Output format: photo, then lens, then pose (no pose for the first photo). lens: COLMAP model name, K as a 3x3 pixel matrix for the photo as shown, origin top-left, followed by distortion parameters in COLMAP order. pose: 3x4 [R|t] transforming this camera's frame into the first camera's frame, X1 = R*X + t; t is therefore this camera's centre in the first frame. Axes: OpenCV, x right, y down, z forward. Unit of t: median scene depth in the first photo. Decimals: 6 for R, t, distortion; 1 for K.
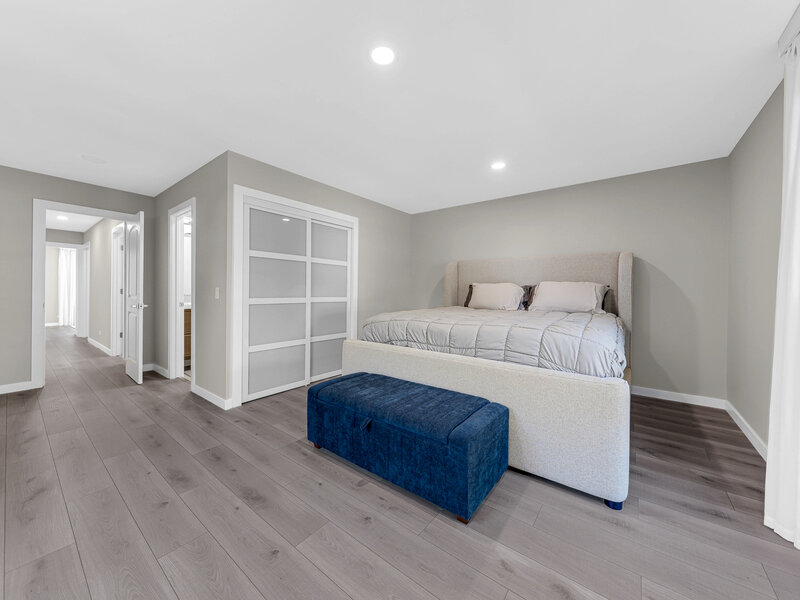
lens RADIAL K [[301.9, 0, 400.6], [0, 301.9, 293.2], [0, 0, 1]] dist [0.000986, -0.000037]
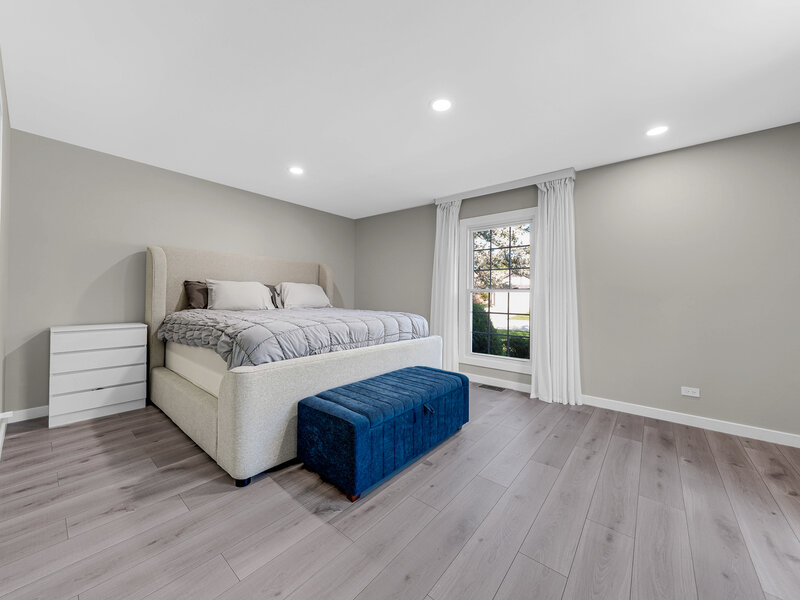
lens RADIAL K [[301.9, 0, 400.6], [0, 301.9, 293.2], [0, 0, 1]] dist [0.000986, -0.000037]
pose [[0.039232, -0.000495, 0.999230, -0.930945], [-0.011115, 0.999938, 0.000932, -0.005438], [-0.999168, -0.011143, 0.039224, 0.785394]]
